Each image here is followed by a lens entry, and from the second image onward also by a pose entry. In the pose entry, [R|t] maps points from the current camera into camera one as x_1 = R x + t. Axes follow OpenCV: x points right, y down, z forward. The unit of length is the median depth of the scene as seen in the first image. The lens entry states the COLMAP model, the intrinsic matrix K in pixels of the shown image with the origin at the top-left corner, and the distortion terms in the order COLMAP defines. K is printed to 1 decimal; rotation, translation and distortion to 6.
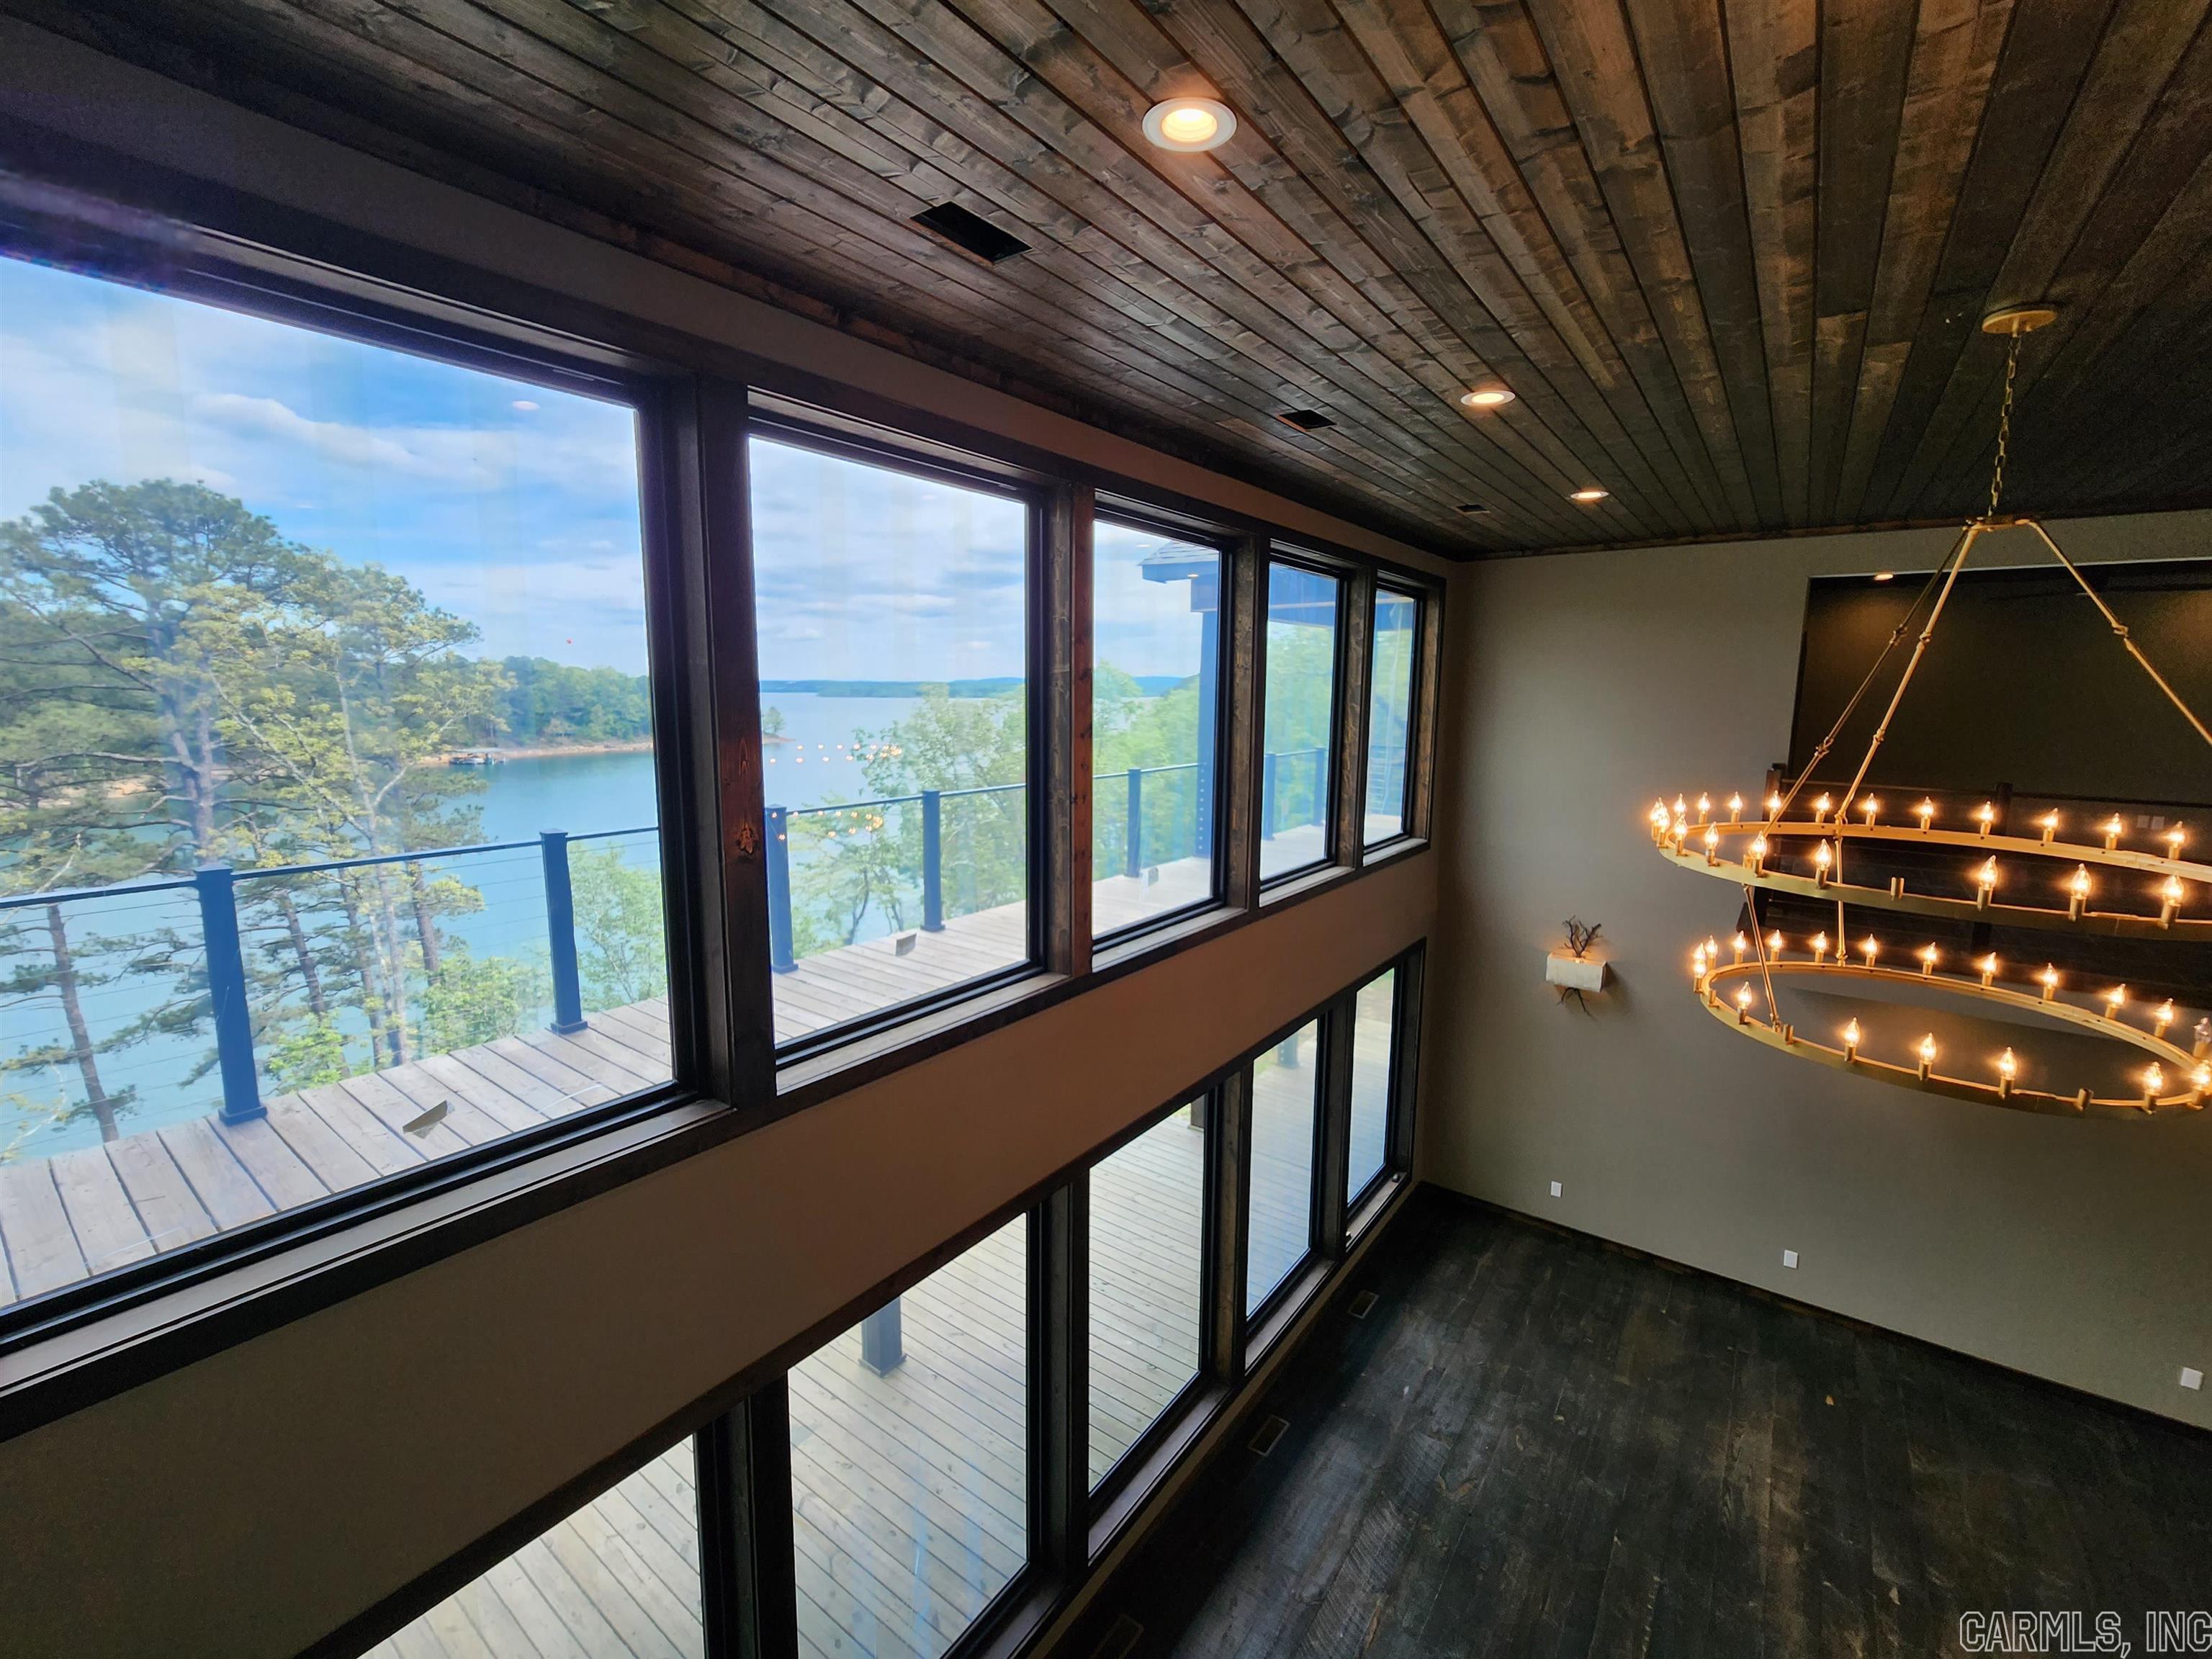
lens RADIAL K [[930.9, 0, 1091.3], [0, 930.9, 822.2], [0, 0, 1]] dist [-0.003230, -0.000389]
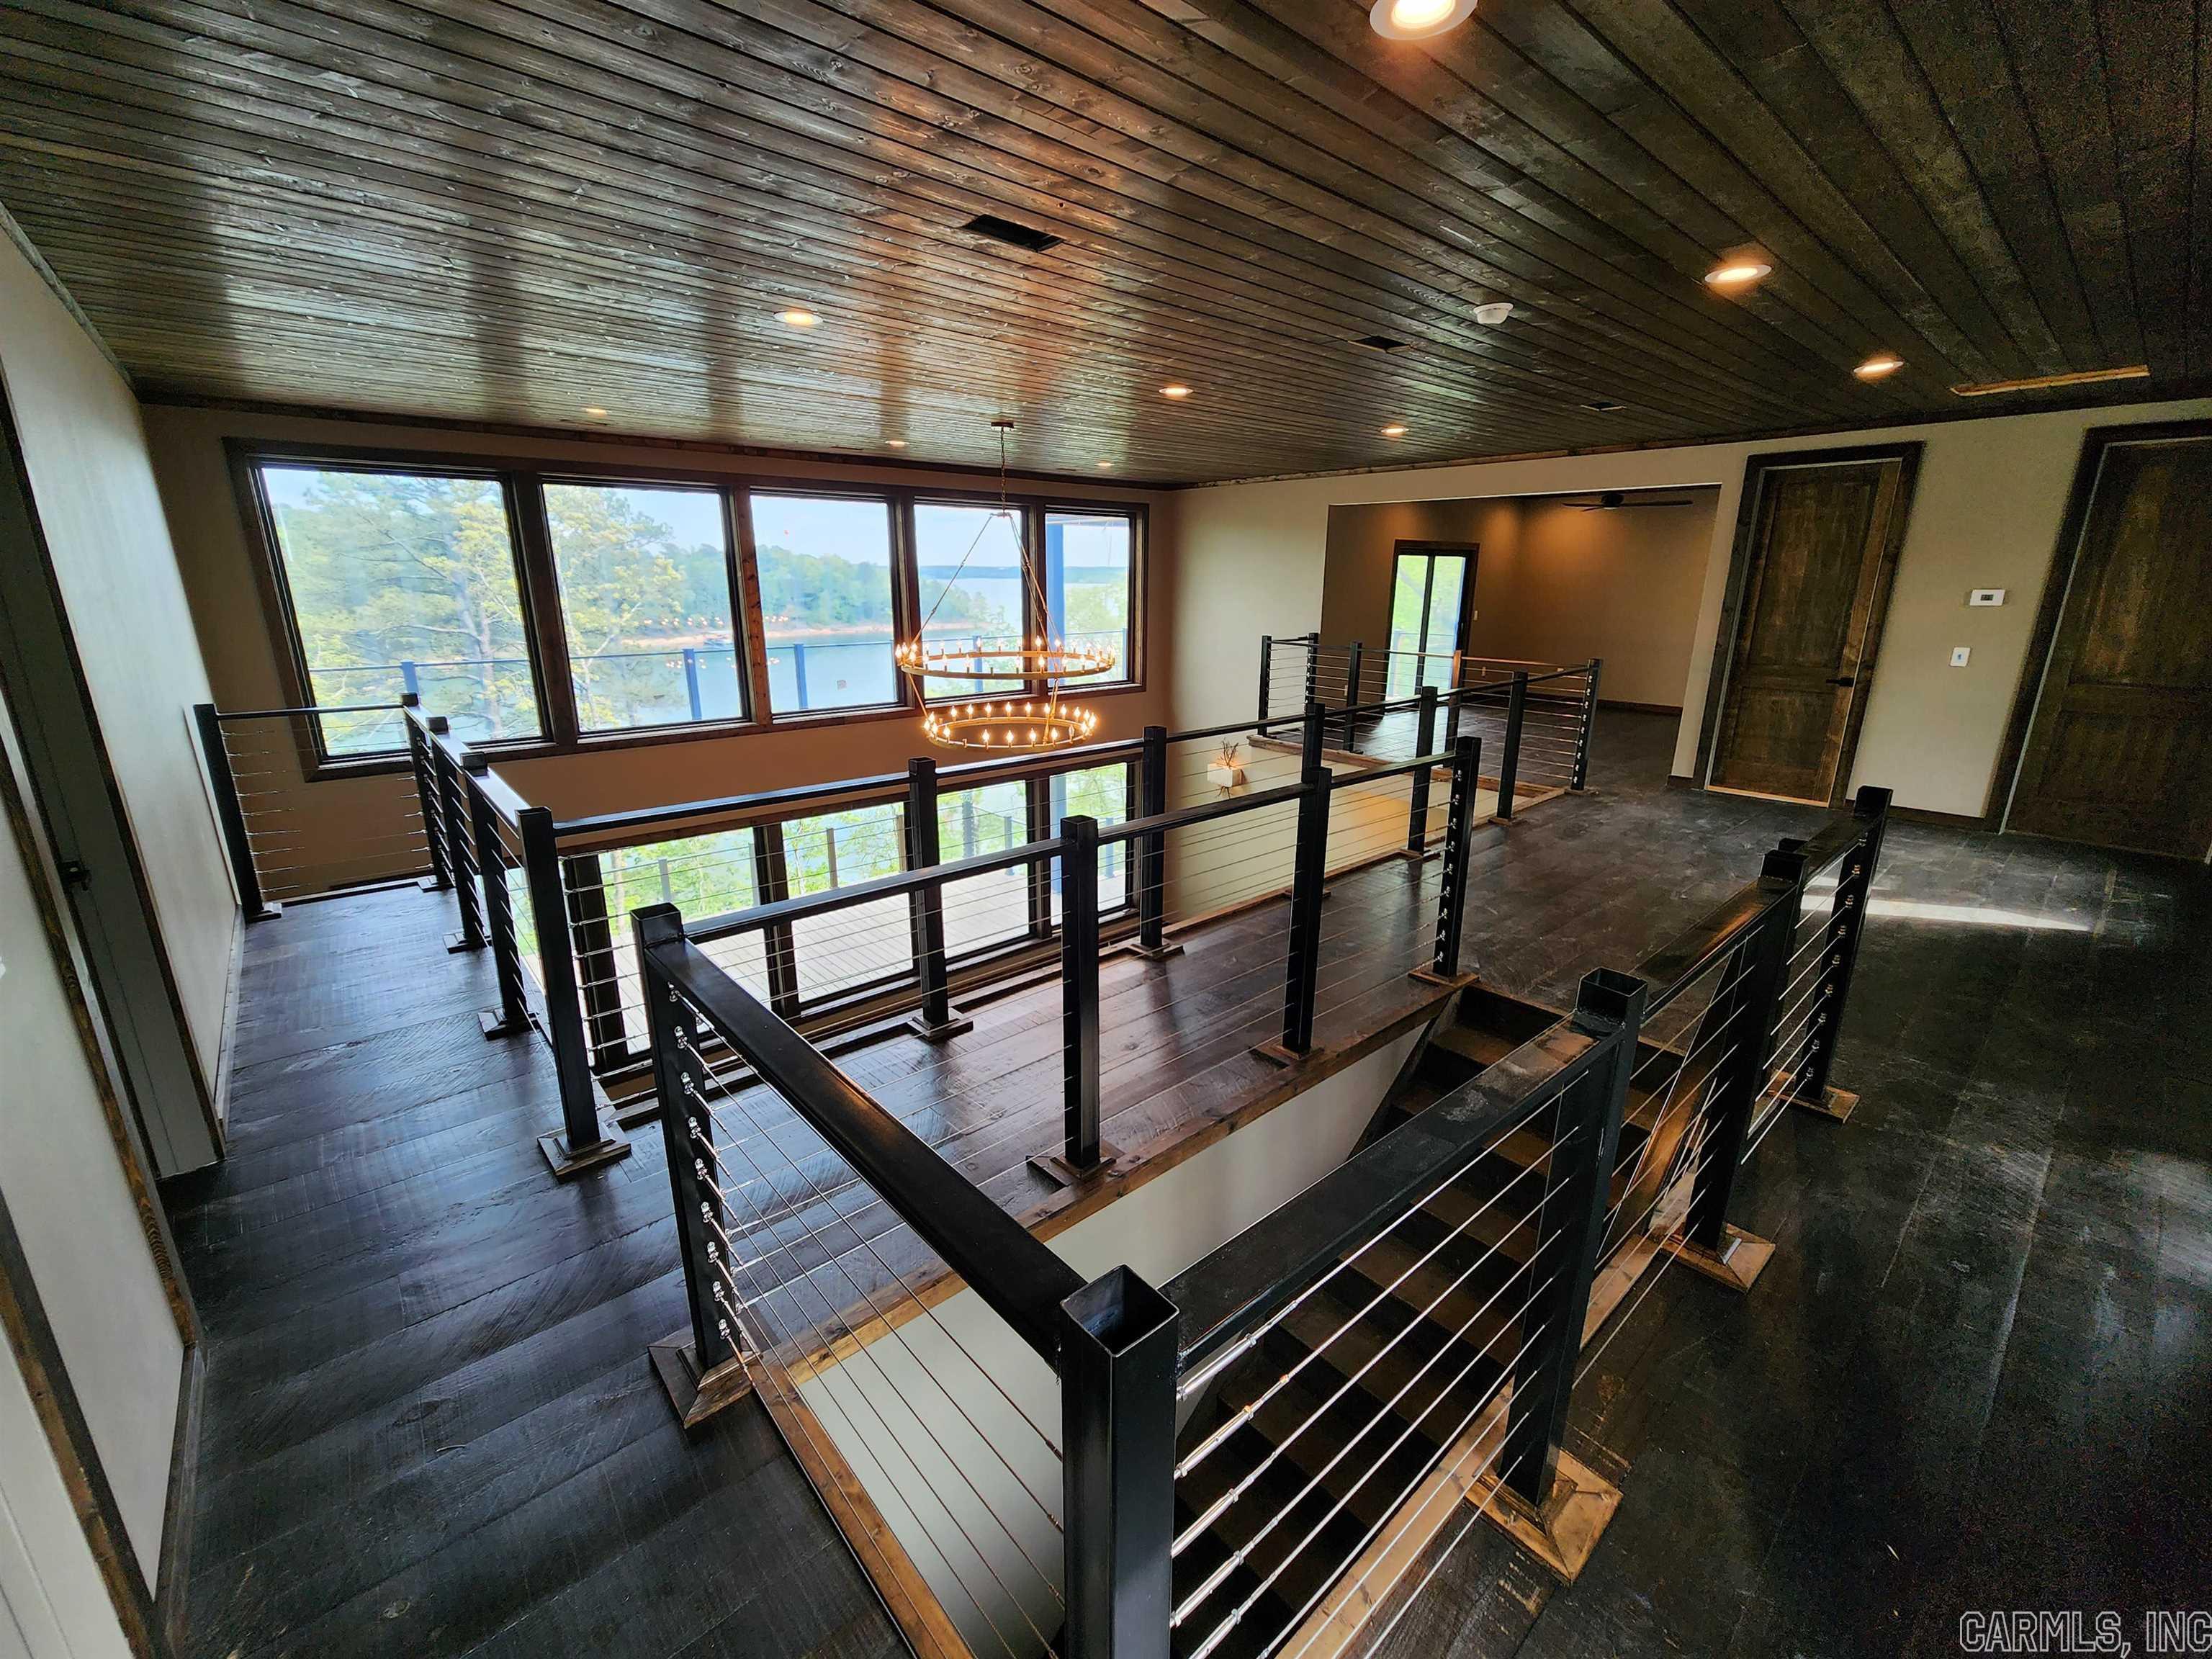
lens RADIAL K [[910.0, 0, 1108.9], [0, 910.0, 827.0], [0, 0, 1]] dist [0.003113, -0.004934]
pose [[0.980811, 0.049521, -0.188566, 0.160984], [-0.024946, 0.991130, 0.130536, 0.014839], [0.193358, -0.123327, 0.973346, -0.122700]]
